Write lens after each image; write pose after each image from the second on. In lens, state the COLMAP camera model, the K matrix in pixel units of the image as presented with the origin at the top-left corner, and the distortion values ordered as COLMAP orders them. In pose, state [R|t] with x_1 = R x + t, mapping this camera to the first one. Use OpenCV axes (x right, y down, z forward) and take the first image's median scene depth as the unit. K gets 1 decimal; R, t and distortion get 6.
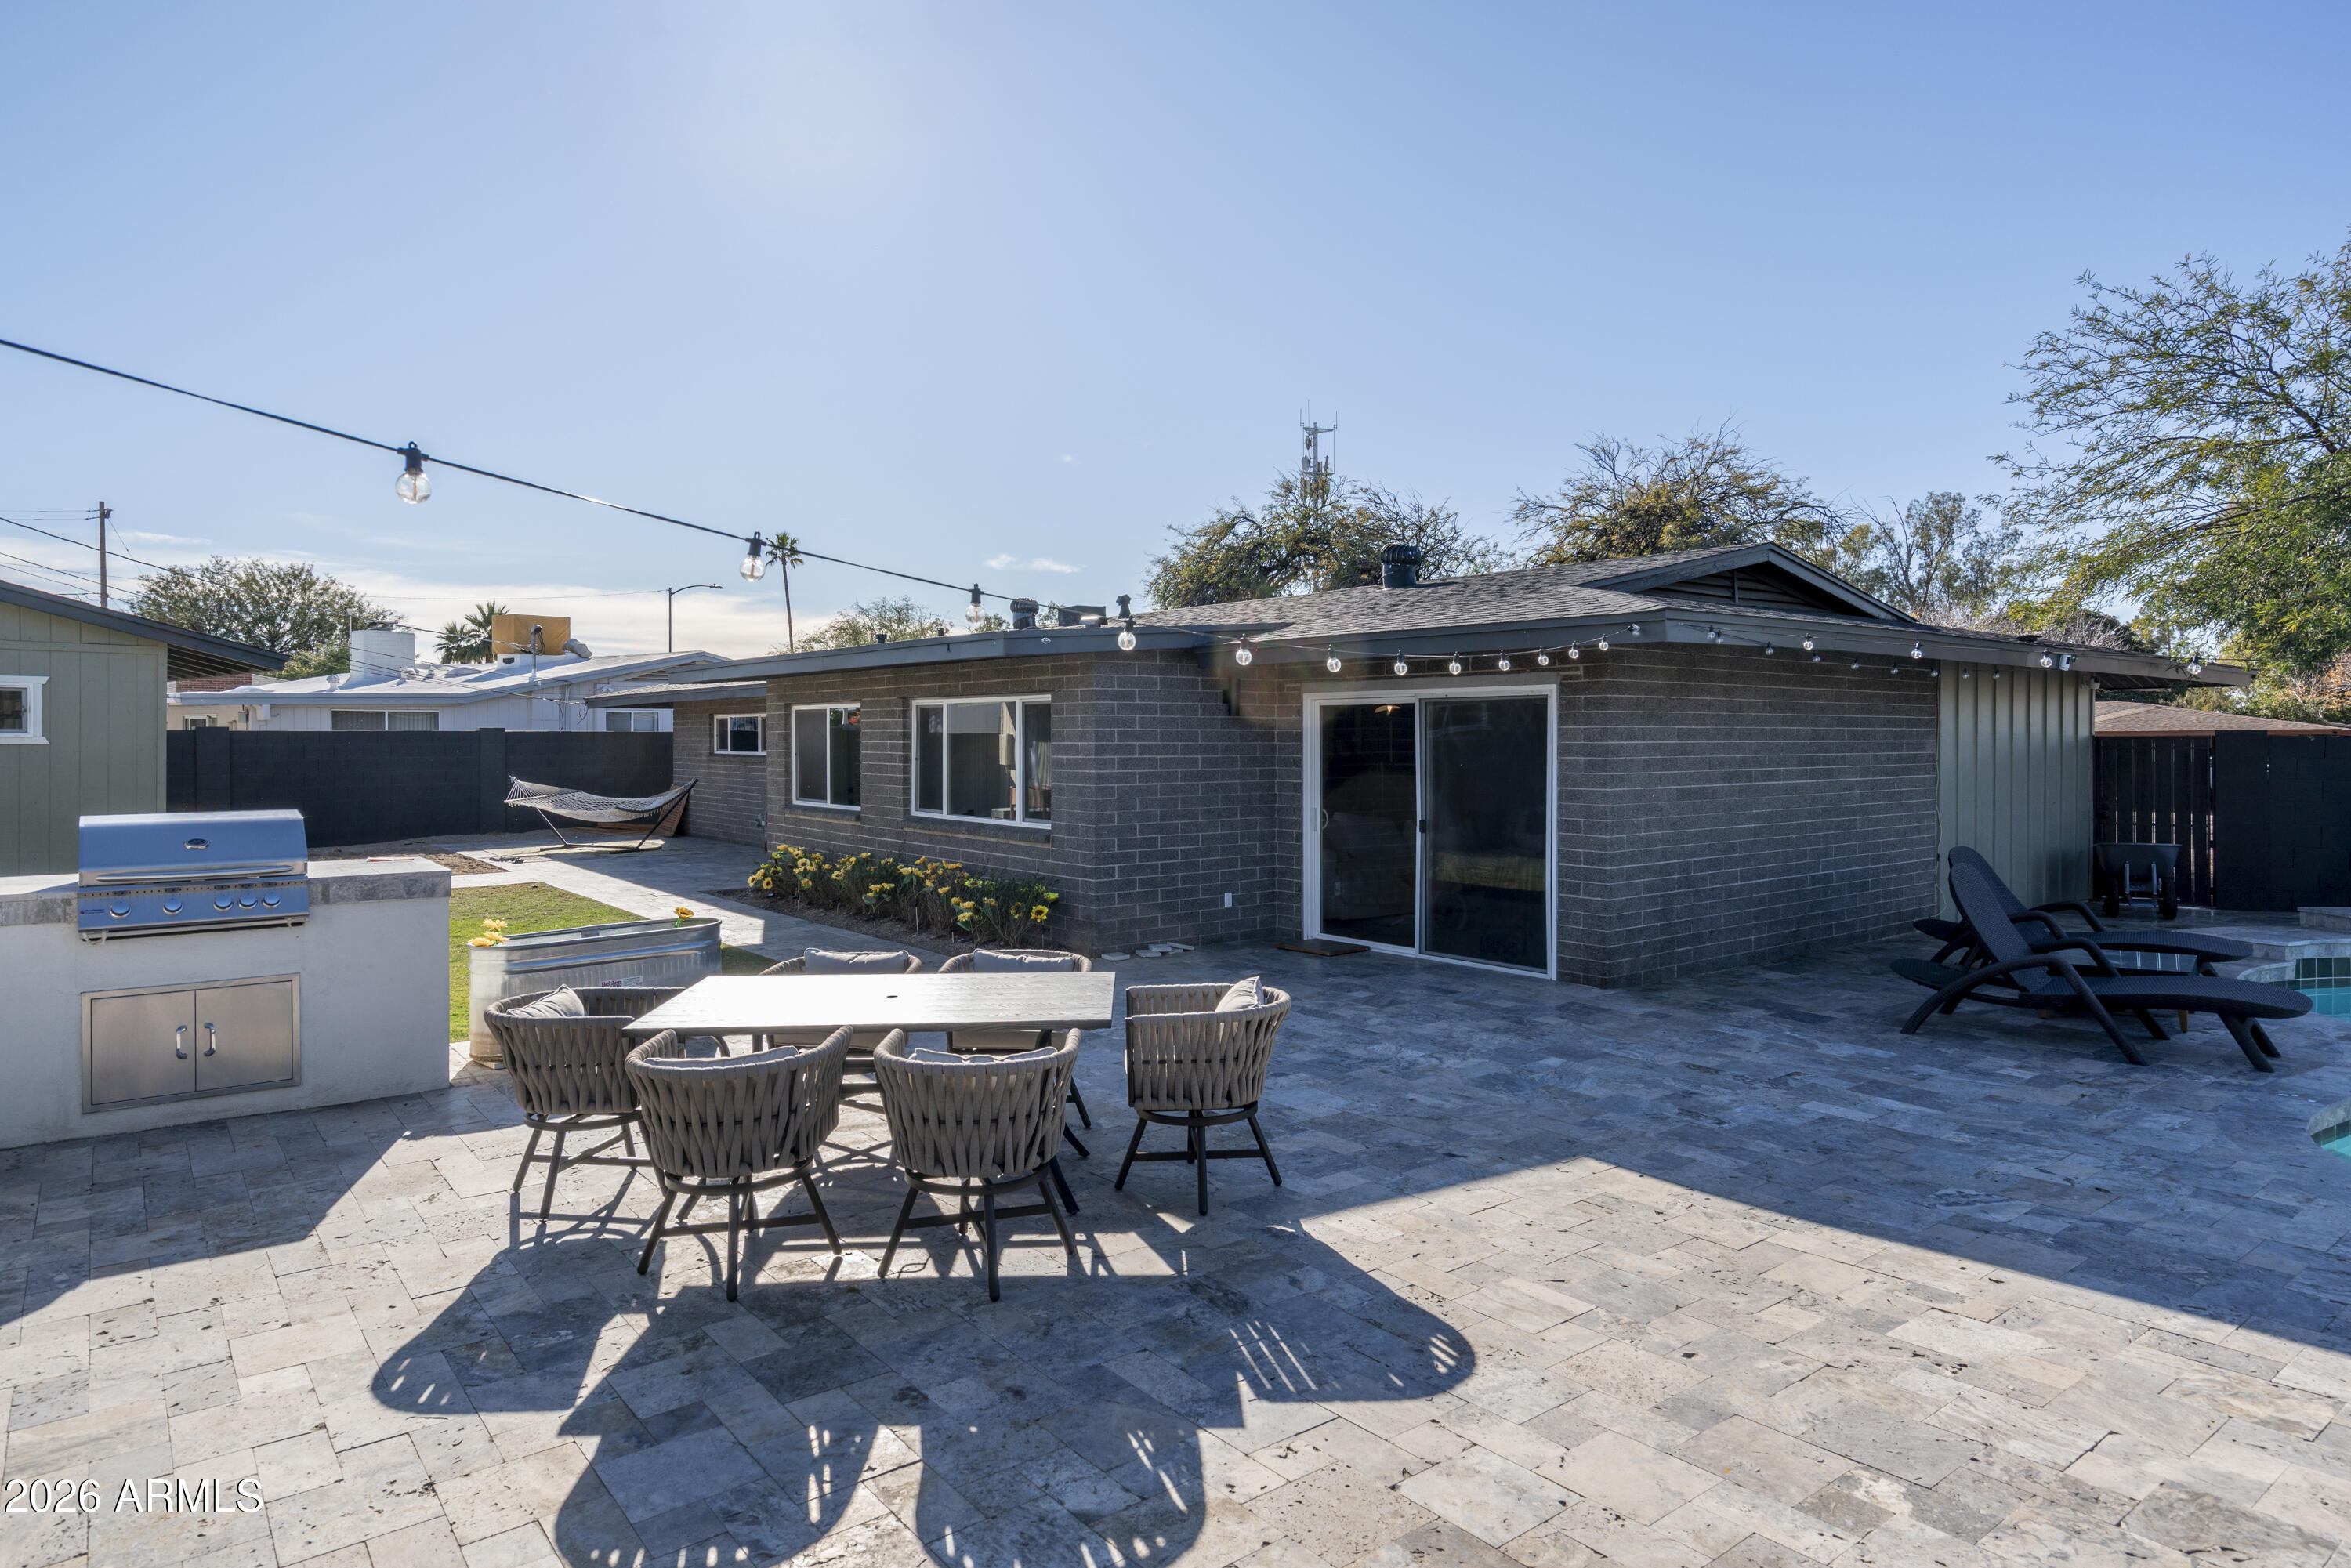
lens RADIAL K [[1367.4, 0, 1167.6], [0, 1367.4, 762.1], [0, 0, 1]] dist [0.003650, -0.000065]
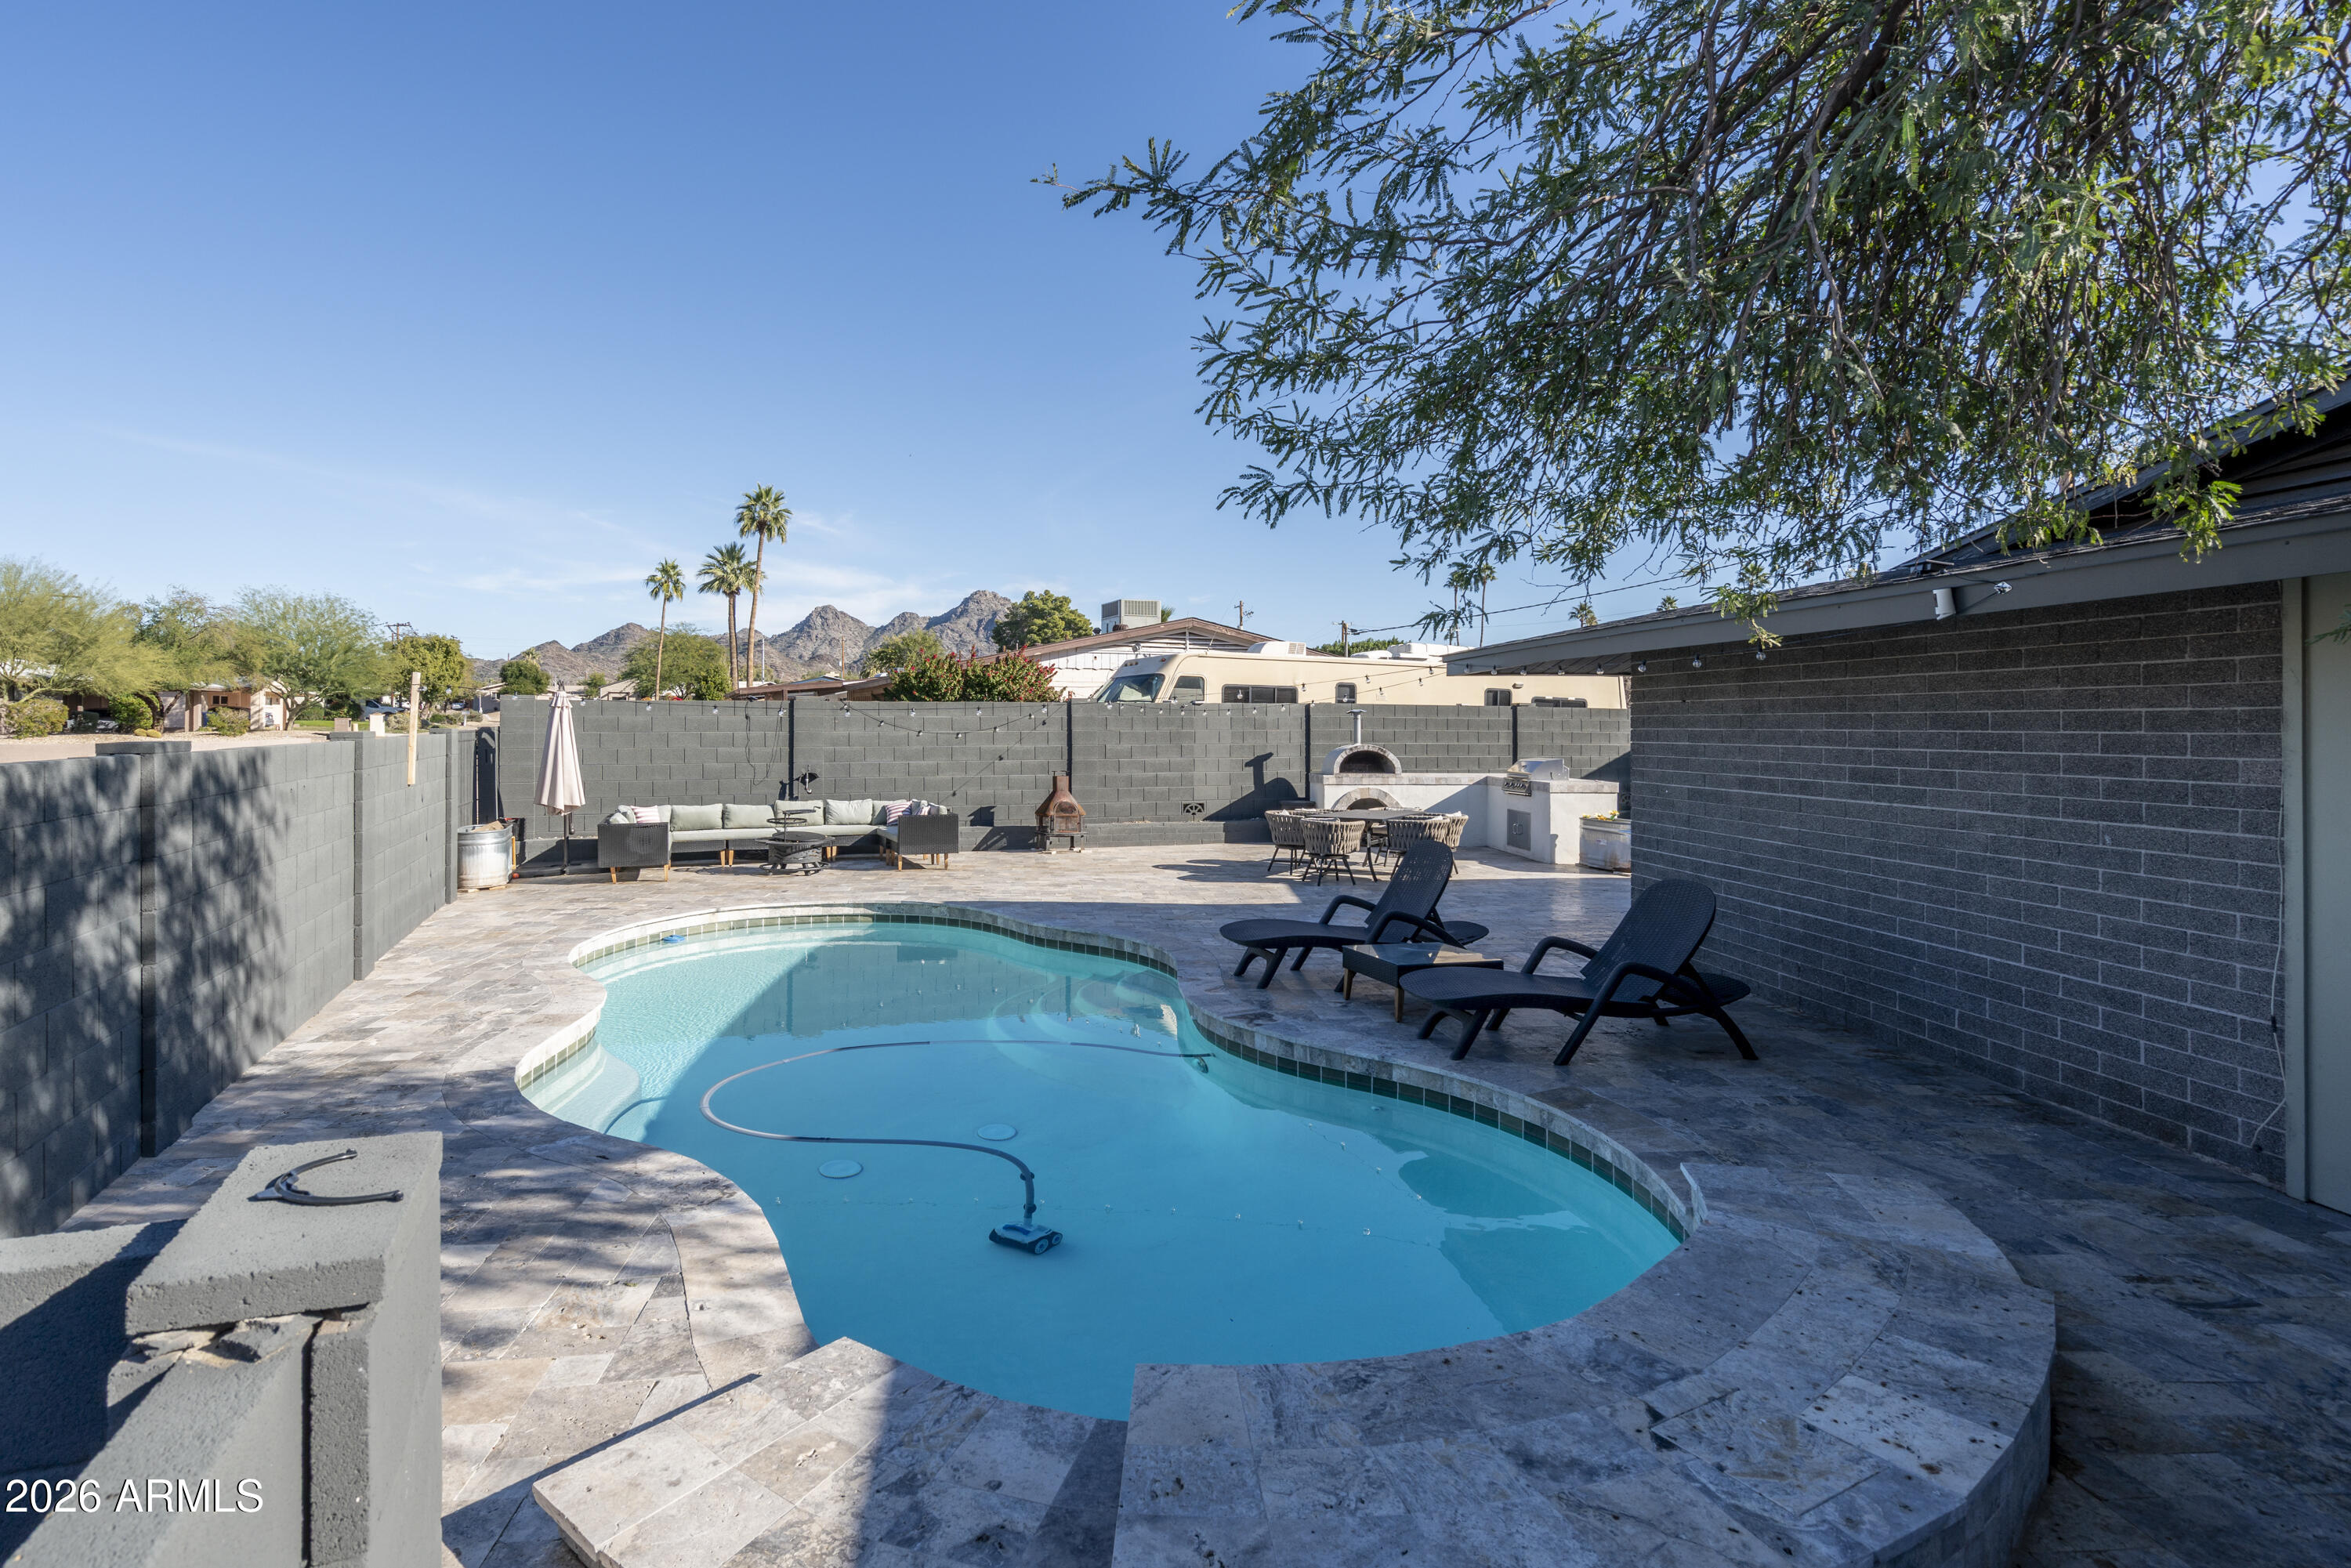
lens RADIAL K [[1233.2, 0, 1133.9], [0, 1233.2, 712.8], [0, 0, 1]] dist [0.002735, 0.000054]
pose [[-0.515118, -0.011924, -0.857036, 2.576811], [-0.022132, 0.999755, -0.000608, -0.052431], [0.856834, 0.018655, -0.515256, 2.069247]]
